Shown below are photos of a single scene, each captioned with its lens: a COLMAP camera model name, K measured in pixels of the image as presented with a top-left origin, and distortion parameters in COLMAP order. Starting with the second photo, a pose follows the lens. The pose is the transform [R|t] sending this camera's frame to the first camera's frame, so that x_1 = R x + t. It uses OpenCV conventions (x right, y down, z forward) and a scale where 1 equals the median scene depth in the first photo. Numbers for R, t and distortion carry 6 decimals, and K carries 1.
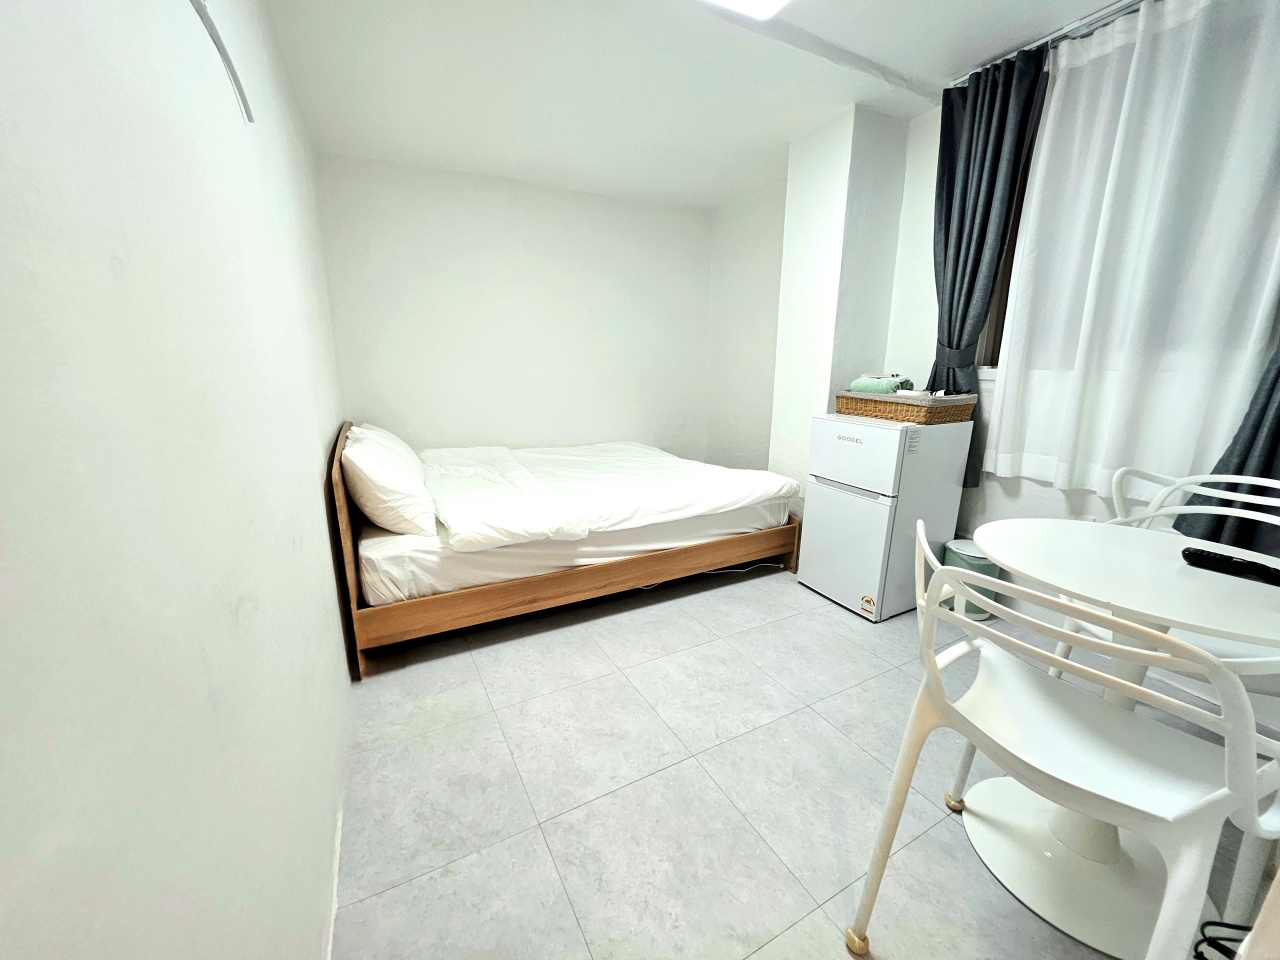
lens RADIAL K [[501.1, 0, 627.4], [0, 501.1, 473.3], [0, 0, 1]] dist [-0.002733, -0.000405]
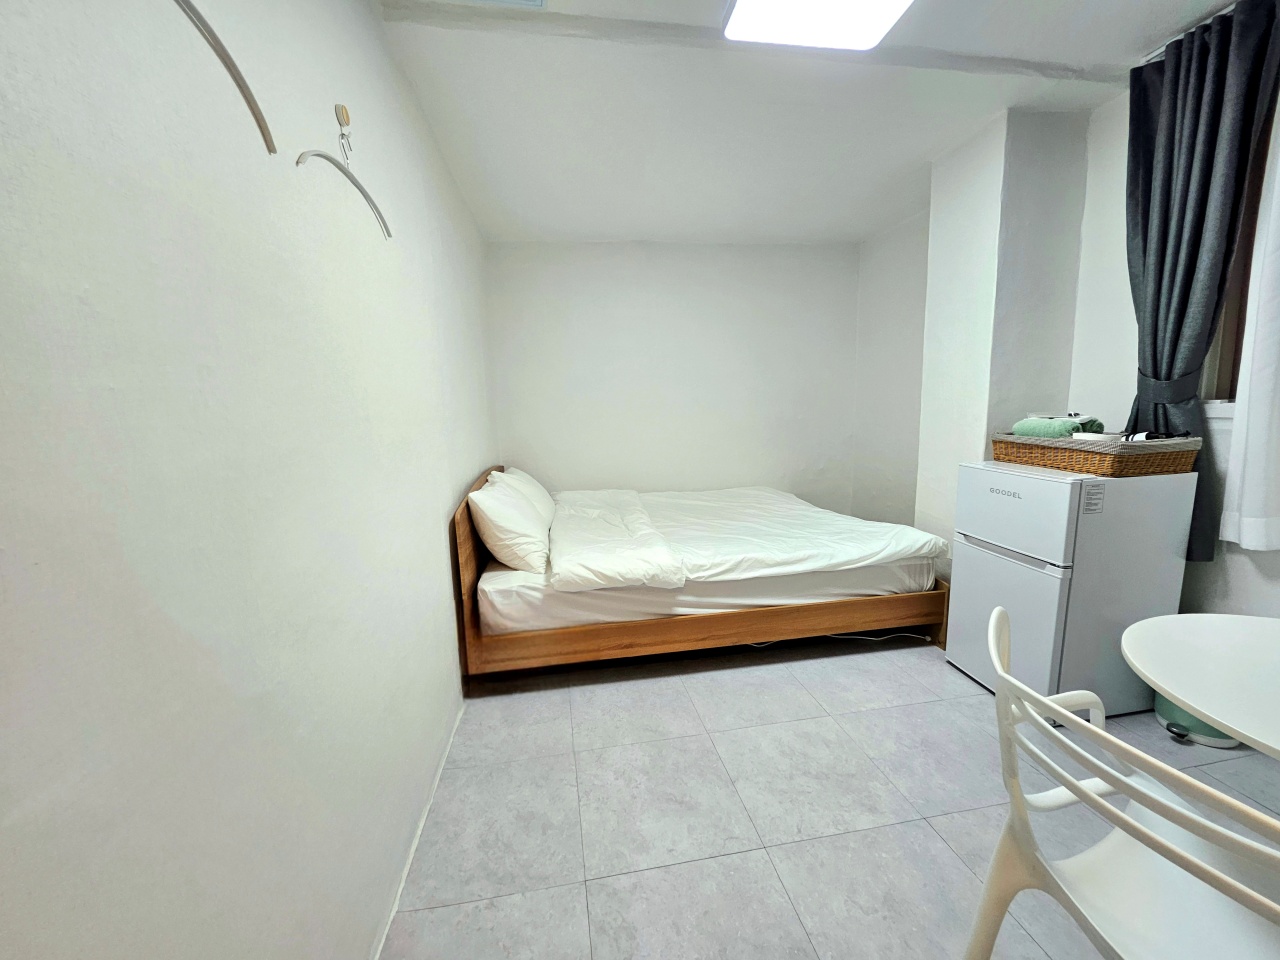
lens RADIAL K [[501.1, 0, 633.7], [0, 501.1, 473.0], [0, 0, 1]] dist [-0.002733, -0.000405]
pose [[0.947460, 0.011699, -0.319659, 0.137016], [-0.037098, 0.996606, -0.073484, -0.018612], [0.317715, 0.081482, 0.944679, 0.022333]]
